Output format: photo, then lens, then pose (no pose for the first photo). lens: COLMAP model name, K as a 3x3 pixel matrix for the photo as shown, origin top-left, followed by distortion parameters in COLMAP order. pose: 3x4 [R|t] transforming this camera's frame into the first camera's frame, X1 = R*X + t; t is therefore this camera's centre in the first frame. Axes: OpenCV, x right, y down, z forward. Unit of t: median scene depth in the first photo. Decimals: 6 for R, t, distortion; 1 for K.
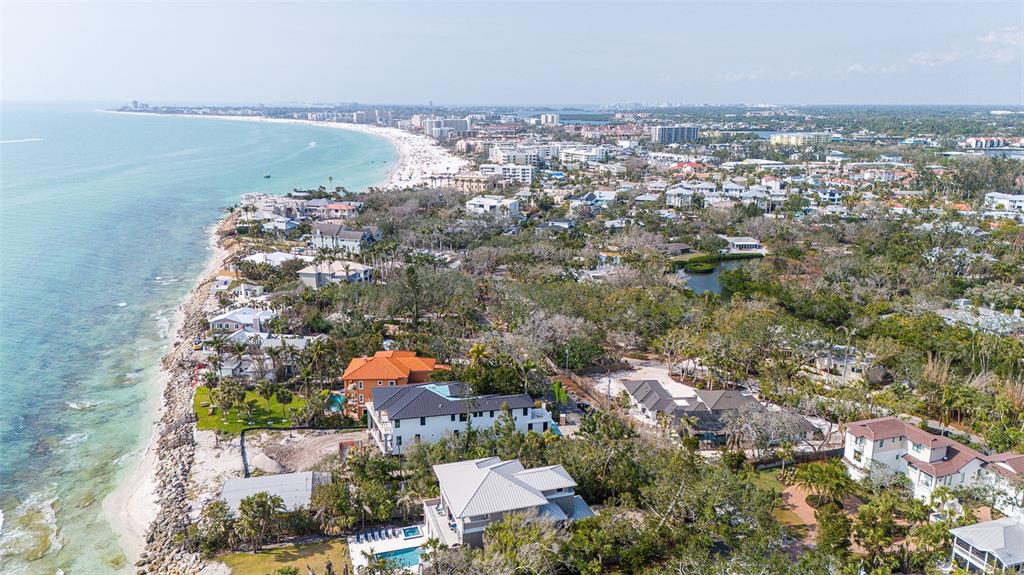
lens RADIAL K [[747.2, 0, 512.0], [0, 747.2, 287.5], [0, 0, 1]] dist [0.090391, -0.104978]
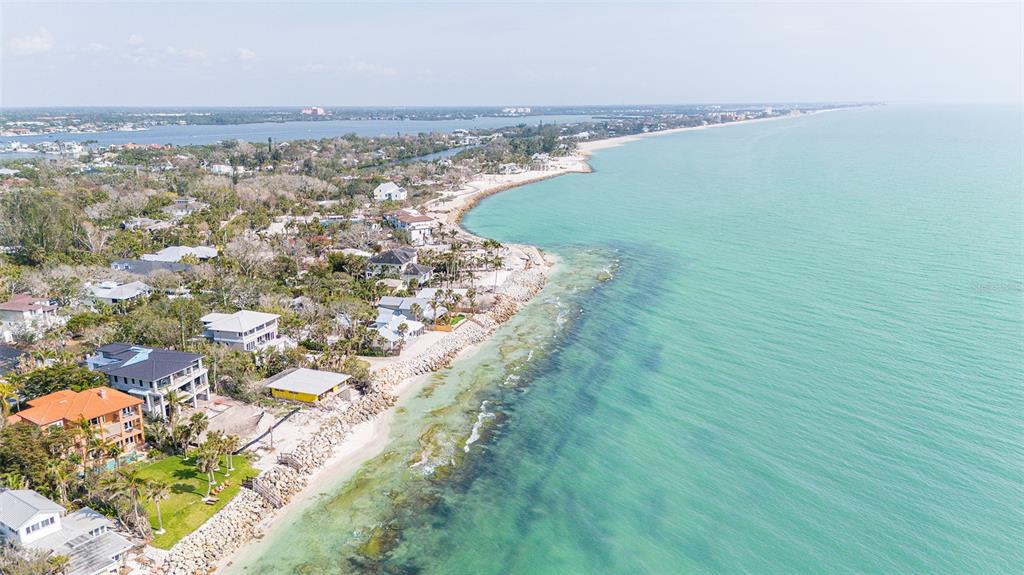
lens RADIAL K [[747.2, 0, 512.0], [0, 747.2, 287.5], [0, 0, 1]] dist [0.090391, -0.104978]
pose [[-0.812755, -0.138410, 0.565925, -0.373986], [0.142238, 0.894835, 0.423128, -0.113357], [-0.564975, 0.424396, -0.707595, 0.453521]]
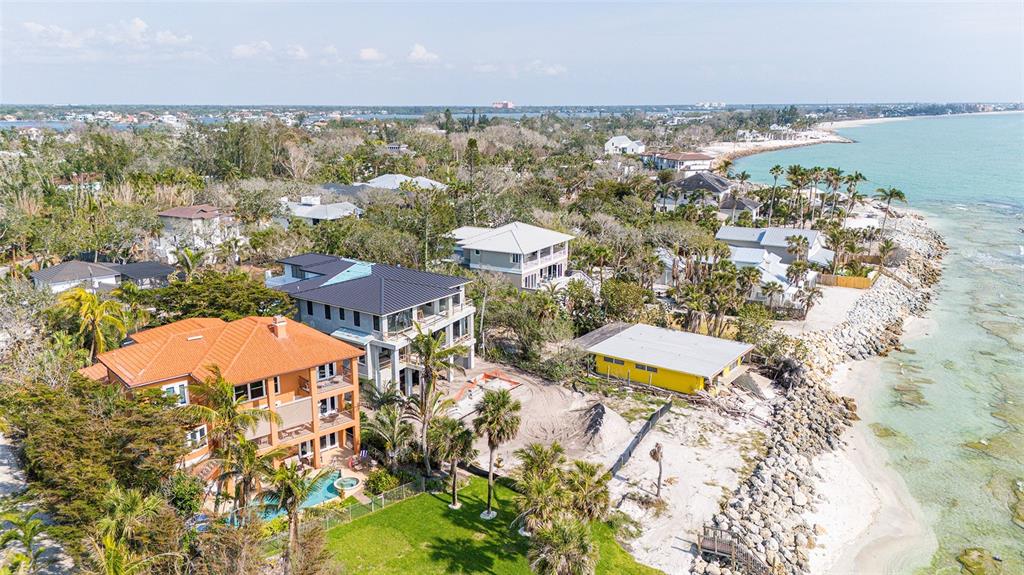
lens RADIAL K [[749.3, 0, 512.0], [0, 749.3, 287.5], [0, 0, 1]] dist [0.075006, -0.084528]
pose [[-0.654293, -0.182035, 0.734005, -0.190728], [0.180361, 0.905026, 0.385224, -0.016627], [-0.734418, 0.384435, -0.559321, 0.387756]]
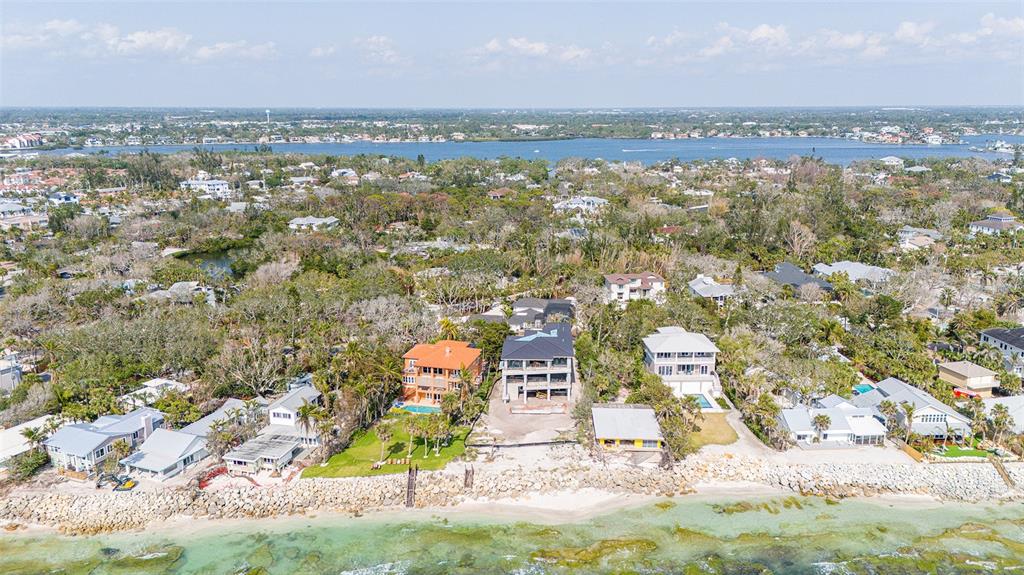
lens RADIAL K [[747.2, 0, 512.0], [0, 747.2, 287.5], [0, 0, 1]] dist [0.090391, -0.104978]
pose [[0.265672, -0.232001, 0.935732, -0.390228], [0.233088, 0.957274, 0.171164, -0.050869], [-0.935462, 0.172635, 0.308397, 0.200660]]
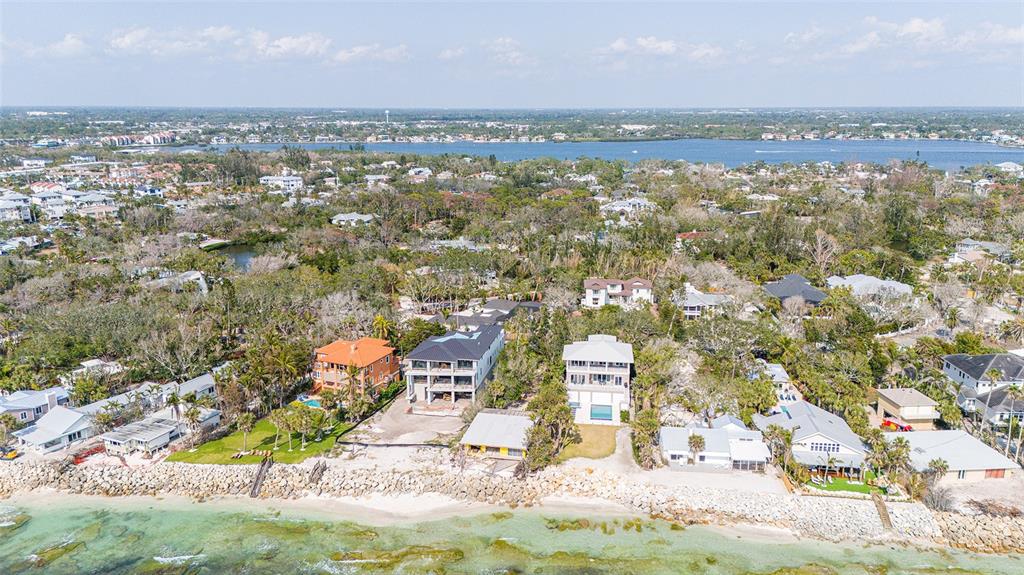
lens RADIAL K [[747.2, 0, 512.0], [0, 747.2, 287.5], [0, 0, 1]] dist [0.090391, -0.104978]
pose [[0.417552, -0.218279, 0.882046, -0.352443], [0.219158, 0.966253, 0.135370, -0.028170], [-0.881828, 0.136783, 0.451298, 0.108572]]
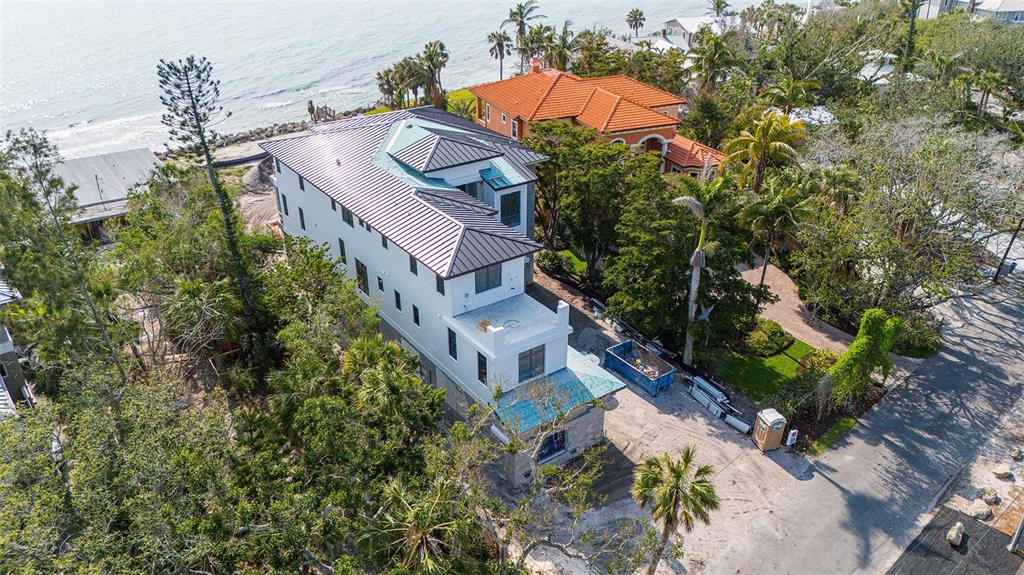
lens RADIAL K [[747.2, 0, 512.0], [0, 747.2, 287.5], [0, 0, 1]] dist [0.090391, -0.104978]
pose [[0.376562, 0.428439, -0.821366, 0.080101], [-0.219344, 0.902652, 0.370279, 0.017446], [0.900050, 0.040729, 0.433880, 0.275362]]
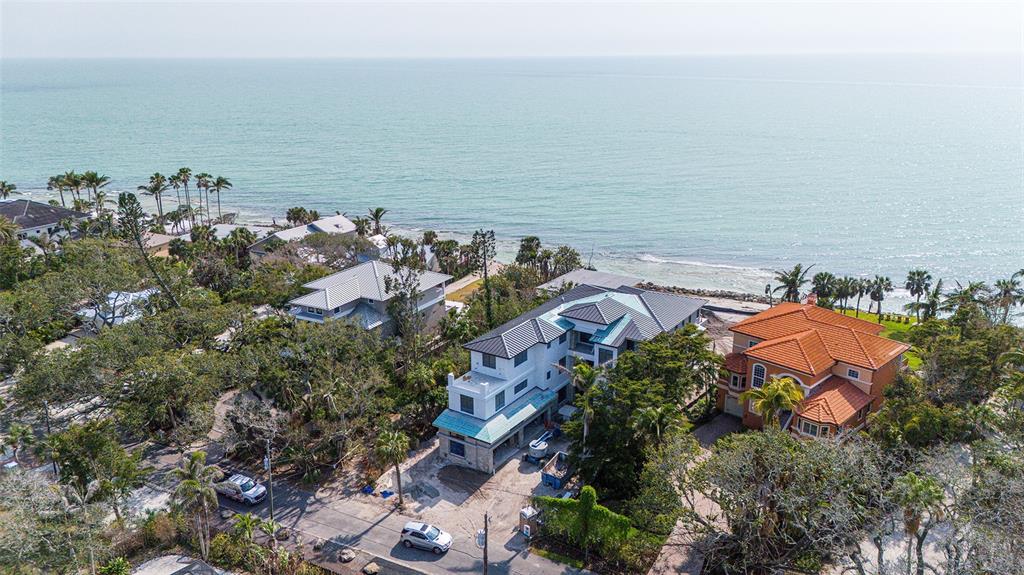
lens RADIAL K [[747.2, 0, 512.0], [0, 747.2, 287.5], [0, 0, 1]] dist [0.090391, -0.104978]
pose [[-0.735469, 0.199445, -0.647540, 0.111059], [-0.160161, 0.877437, 0.452164, -0.044877], [0.658357, 0.436263, -0.613384, 0.414307]]
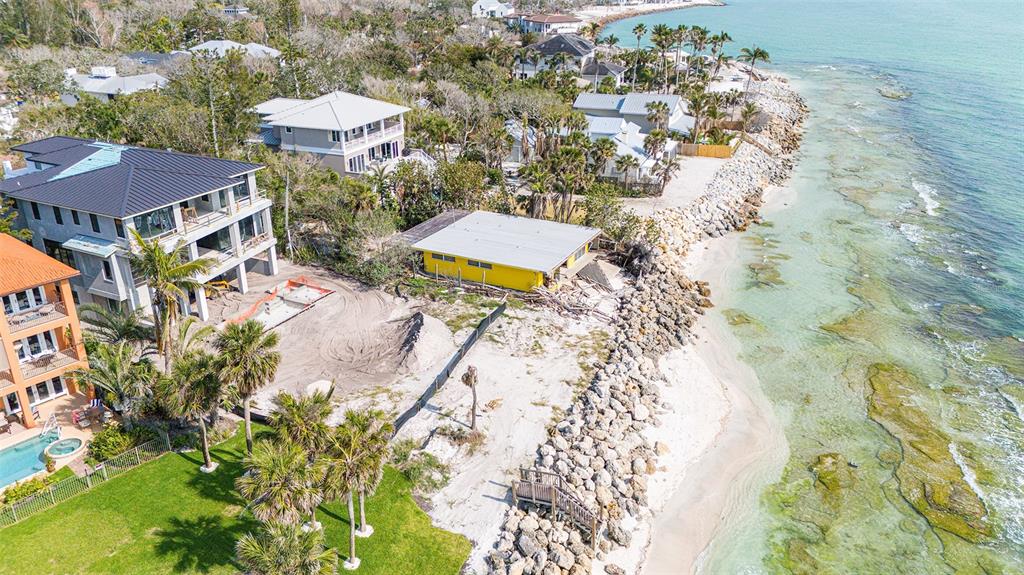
lens RADIAL K [[747.2, 0, 512.0], [0, 747.2, 287.5], [0, 0, 1]] dist [0.090391, -0.104978]
pose [[-0.765078, -0.254626, 0.591457, -0.180516], [0.152558, 0.820678, 0.550649, -0.003938], [-0.625605, 0.511520, -0.589037, 0.360643]]
